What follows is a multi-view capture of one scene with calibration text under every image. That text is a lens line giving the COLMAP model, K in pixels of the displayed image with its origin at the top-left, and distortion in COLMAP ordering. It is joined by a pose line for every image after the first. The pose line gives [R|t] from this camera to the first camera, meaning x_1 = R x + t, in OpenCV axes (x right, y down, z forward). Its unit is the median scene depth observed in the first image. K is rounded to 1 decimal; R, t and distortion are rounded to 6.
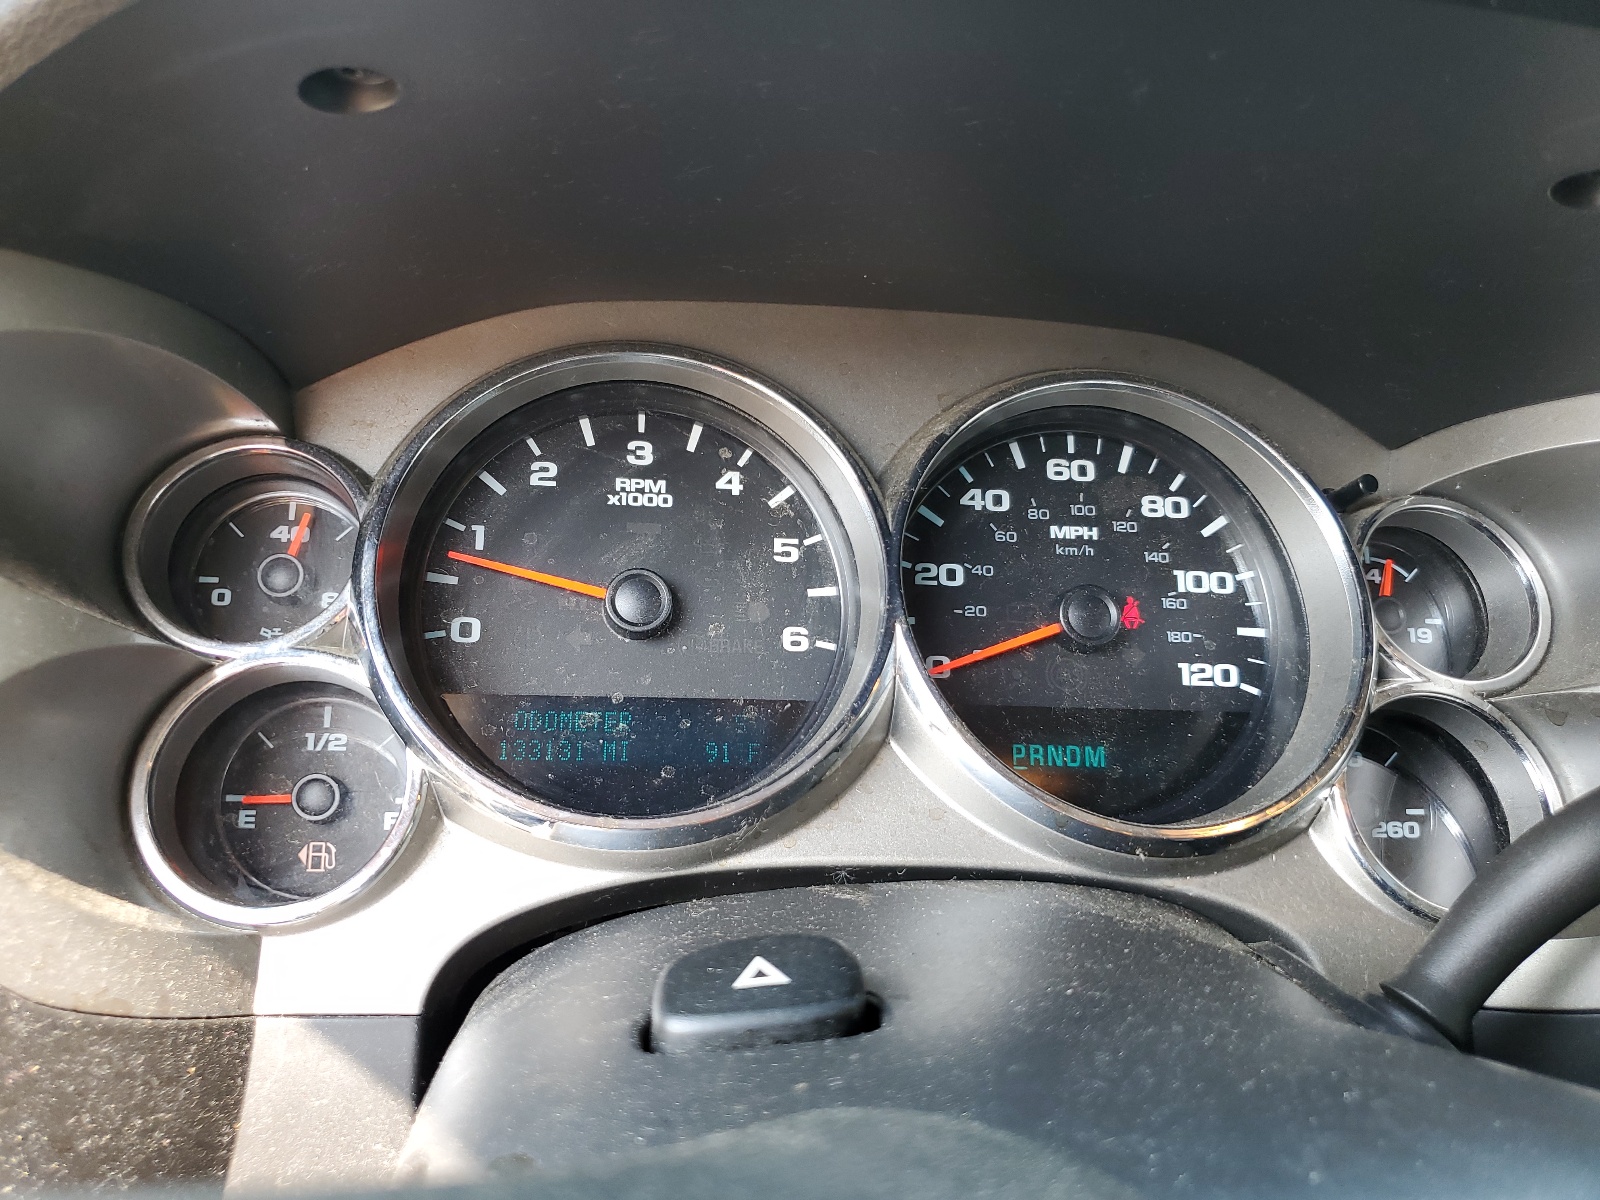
lens RADIAL K [[1224.3, 0, 799.6], [0, 1224.3, 601.7], [0, 0, 1]] dist [-0.005833, -0.001662]
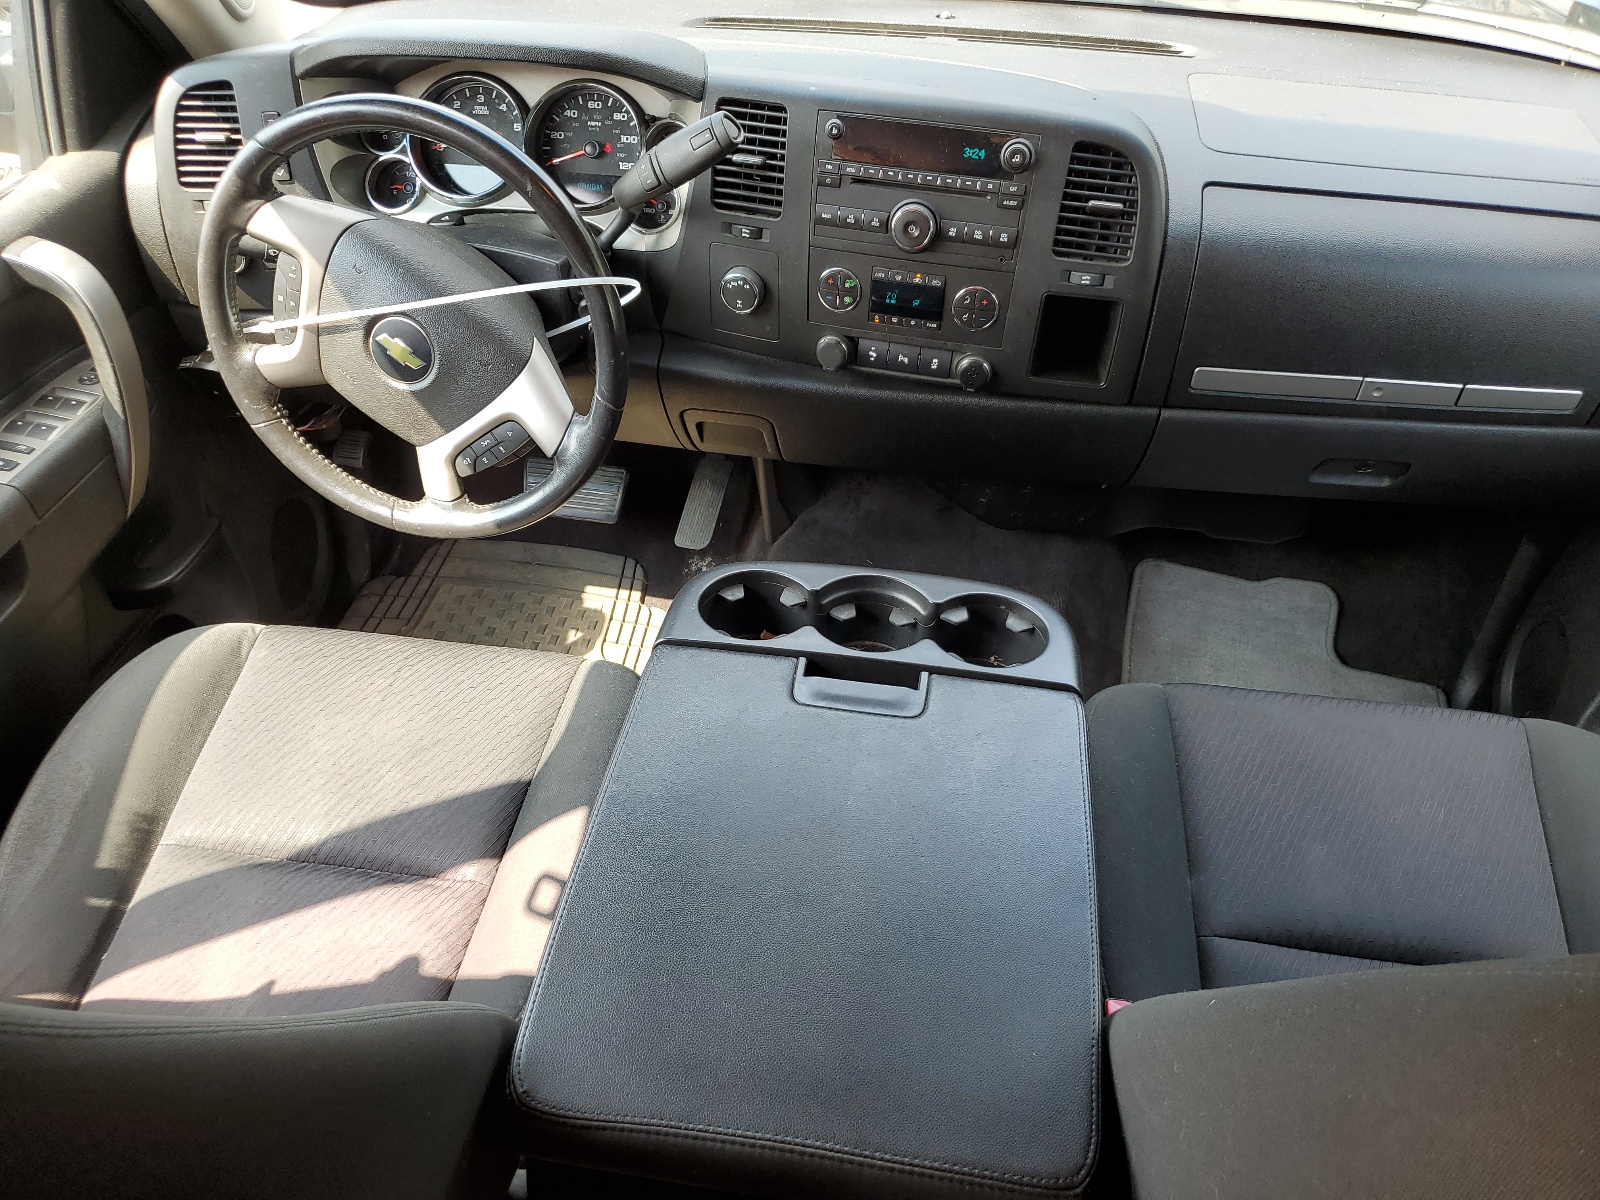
lens RADIAL K [[1224.3, 0, 798.9], [0, 1224.3, 598.9], [0, 0, 1]] dist [-0.005833, -0.001662]
pose [[0.966562, 0.128020, -0.222190, 2.115080], [-0.017008, 0.896563, 0.442589, -0.480847], [0.255868, -0.424010, 0.868762, -3.068371]]
